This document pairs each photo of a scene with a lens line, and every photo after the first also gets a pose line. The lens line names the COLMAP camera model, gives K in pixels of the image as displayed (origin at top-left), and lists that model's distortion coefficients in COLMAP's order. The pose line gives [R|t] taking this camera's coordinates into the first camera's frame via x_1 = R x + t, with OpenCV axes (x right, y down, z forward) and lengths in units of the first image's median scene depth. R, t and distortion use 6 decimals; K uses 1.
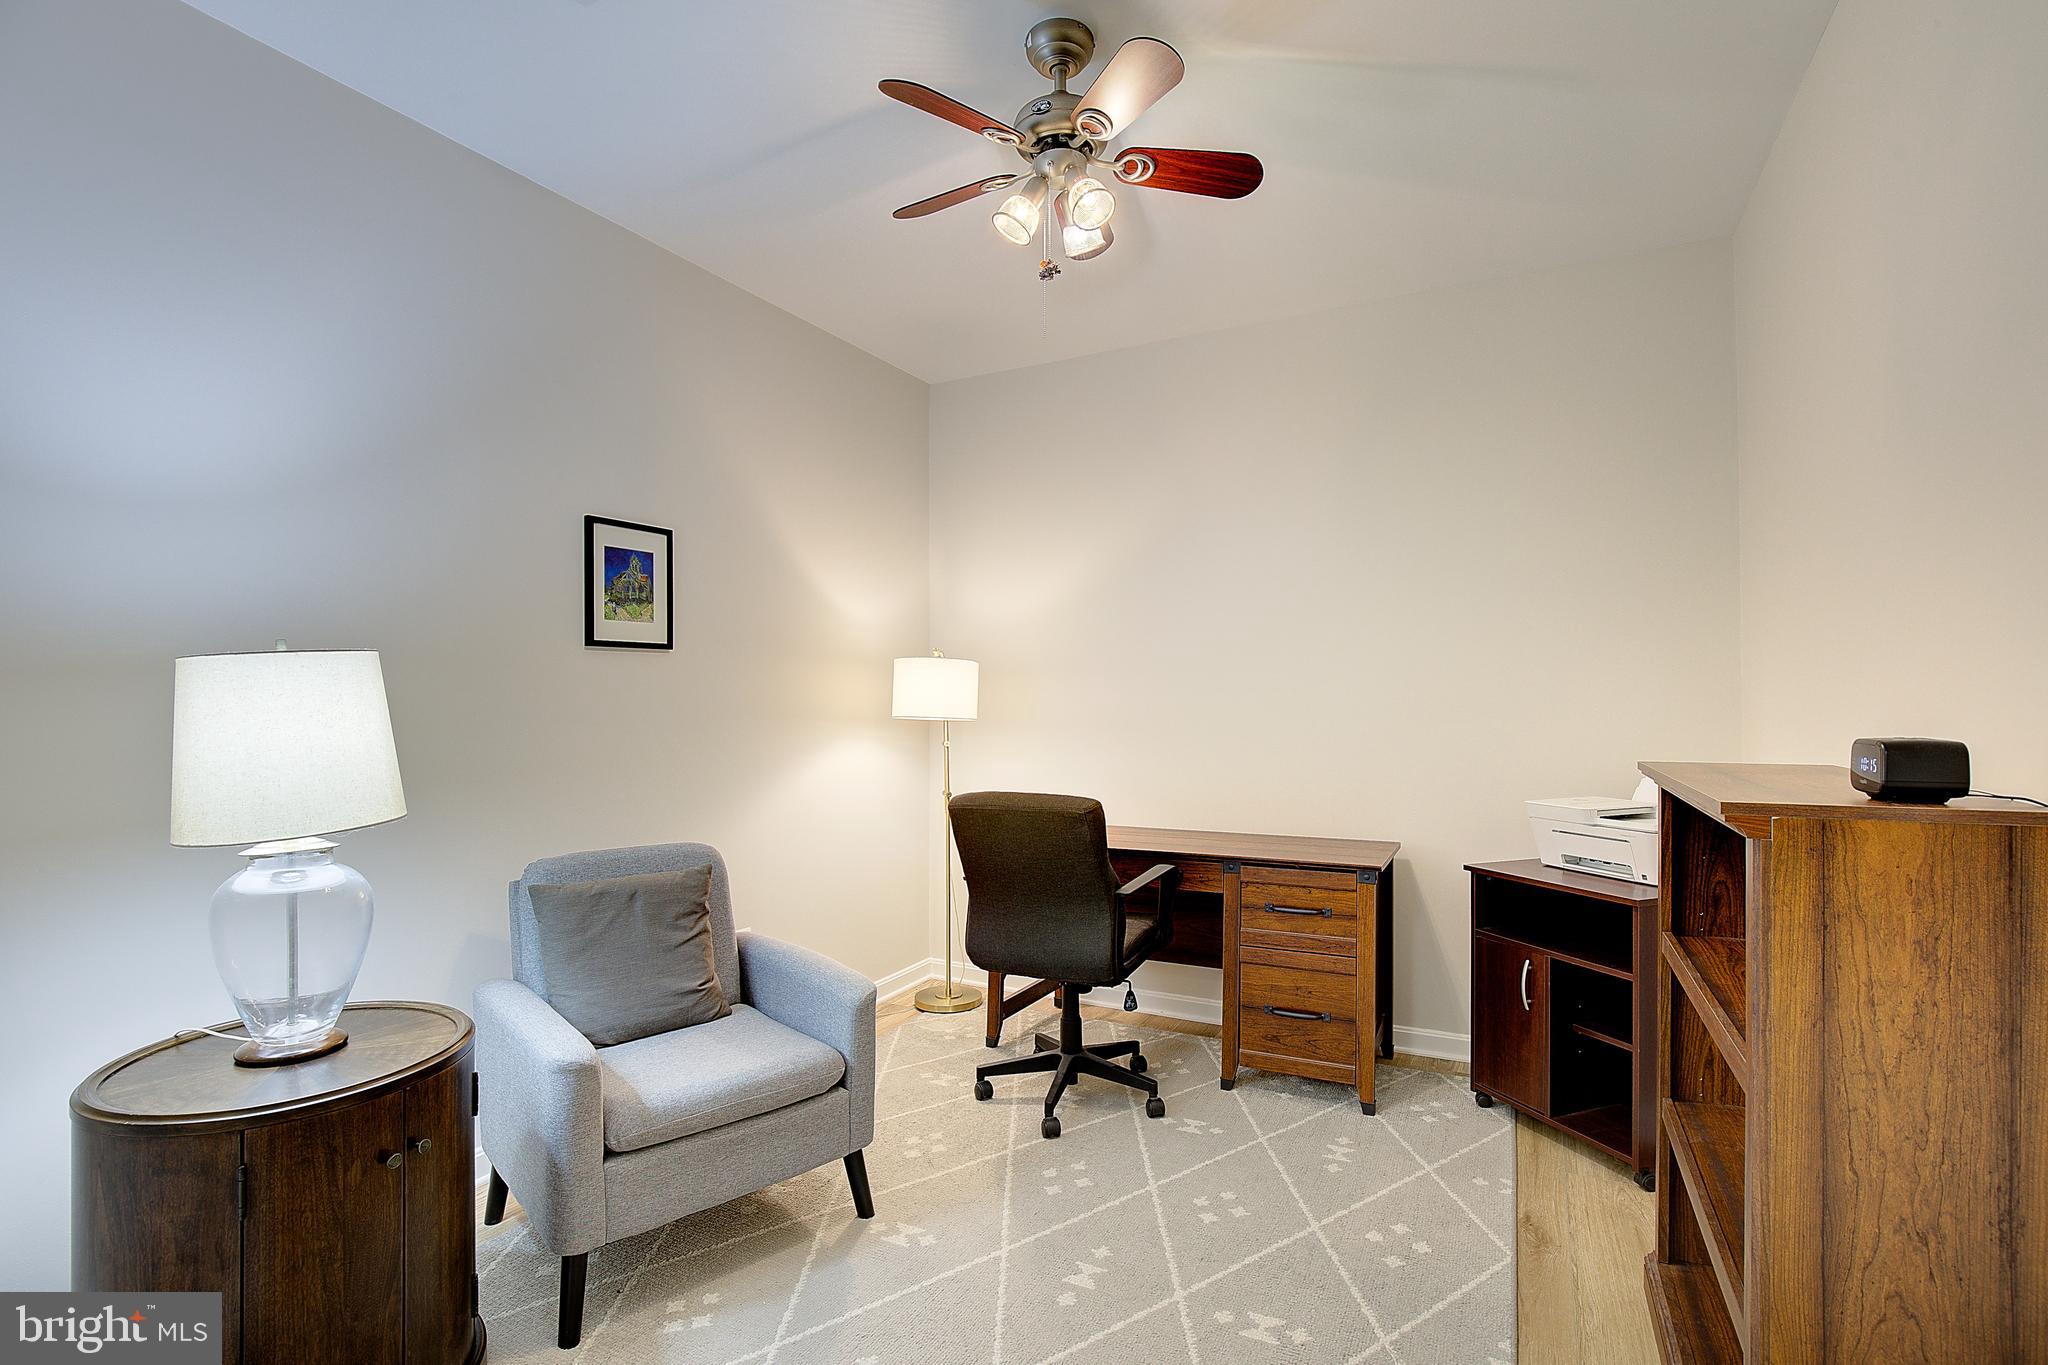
lens RADIAL K [[944.0, 0, 1026.4], [0, 944.0, 685.9], [0, 0, 1]] dist [-0.019532, 0.001849]
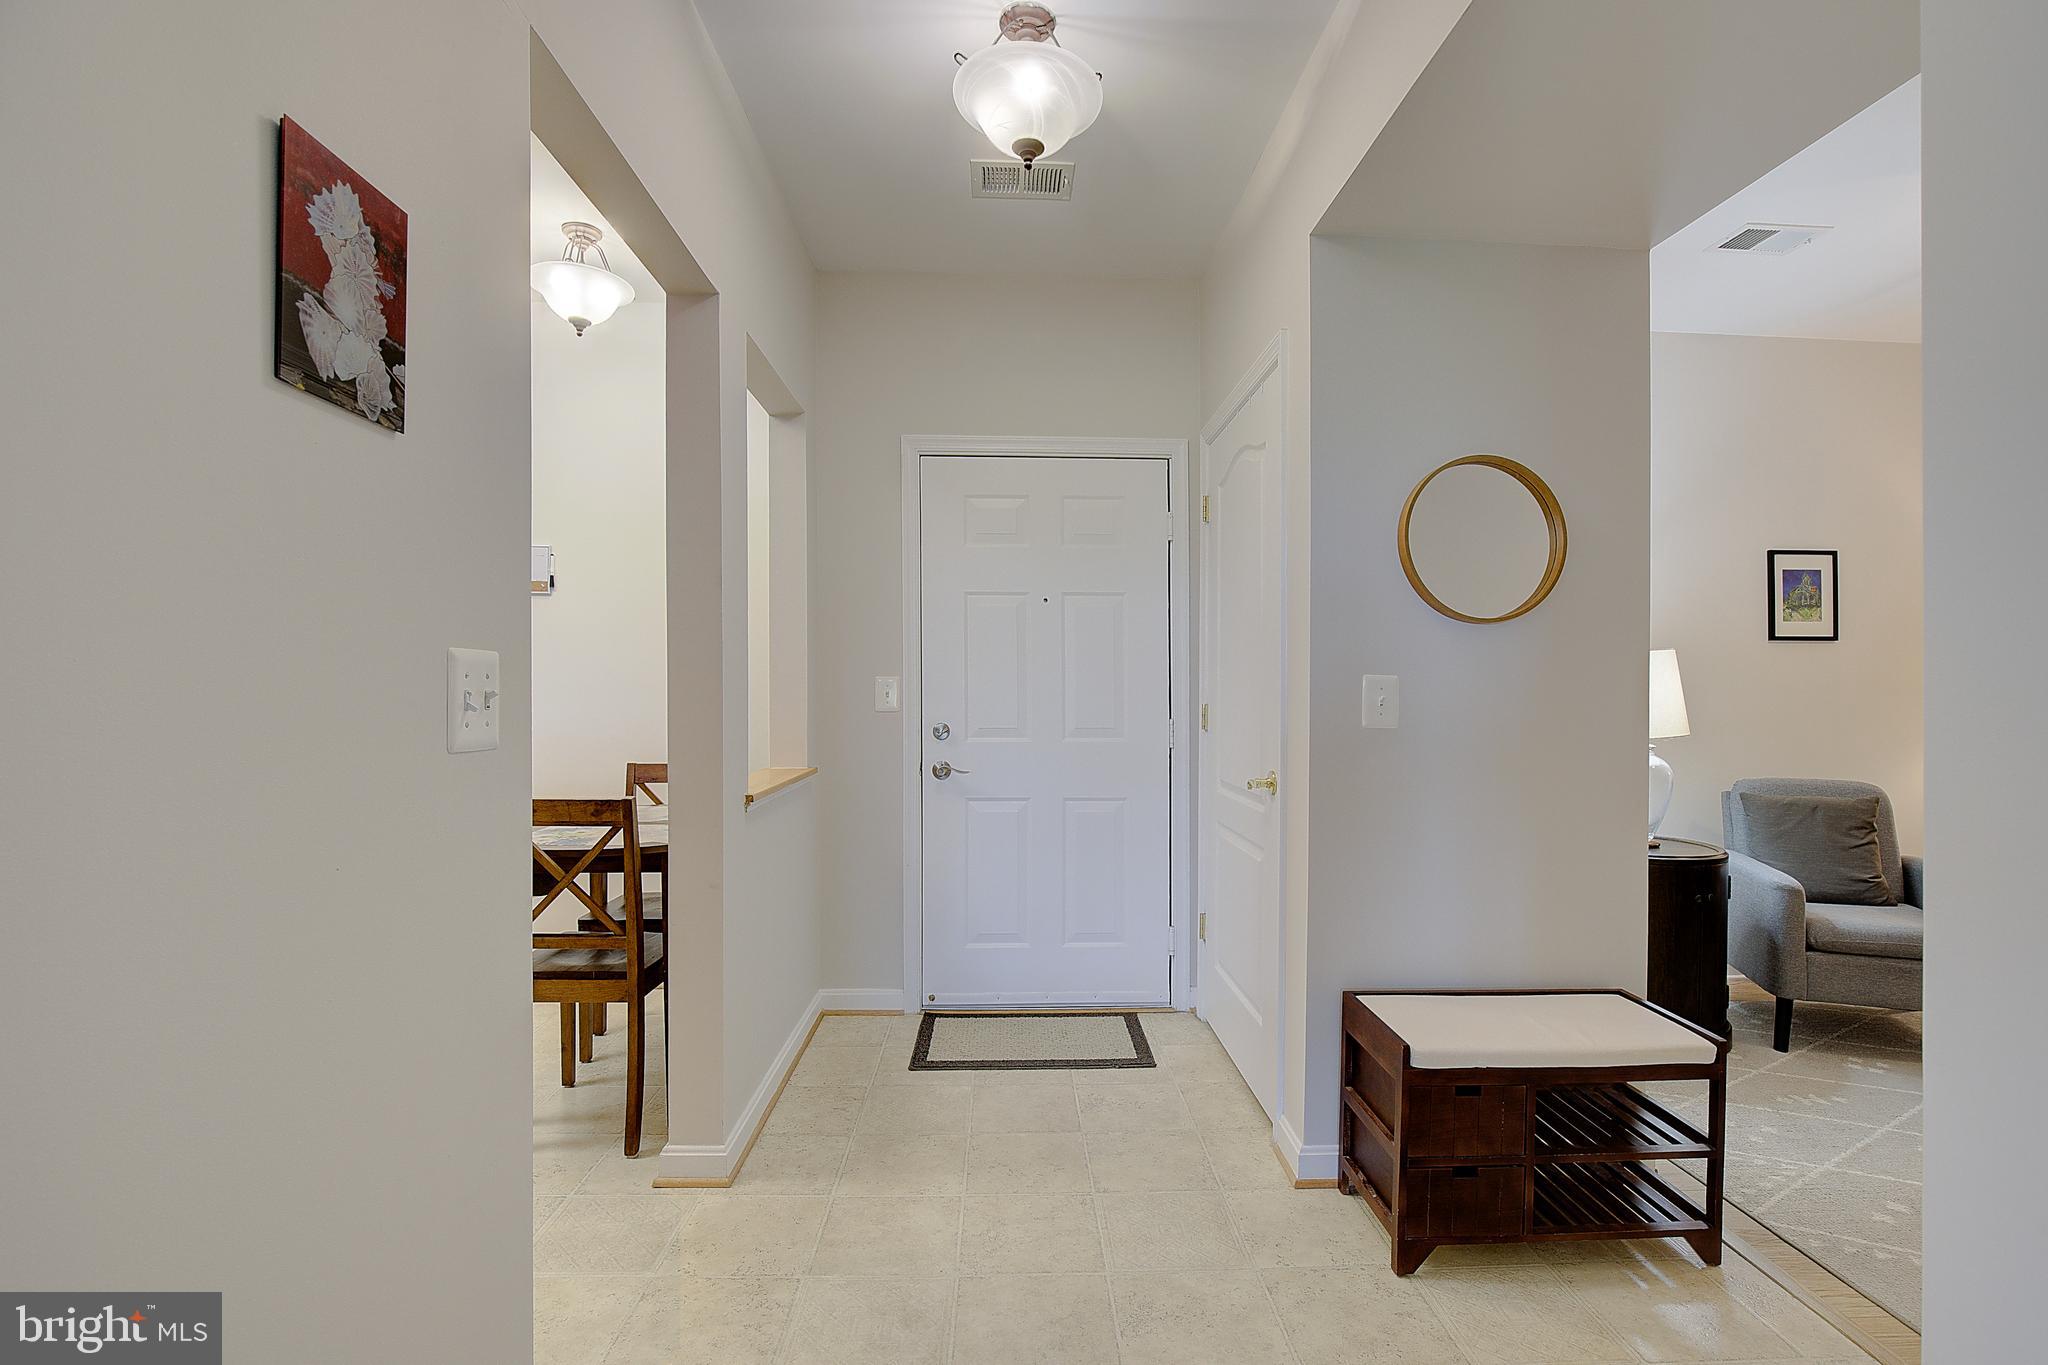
lens RADIAL K [[944.0, 0, 1071.4], [0, 944.0, 684.3], [0, 0, 1]] dist [-0.019532, 0.001849]
pose [[0.536319, 0.001242, -0.844014, 0.184417], [0.002617, 0.999992, 0.003135, 0.018836], [0.844011, -0.003890, 0.536311, -0.740709]]
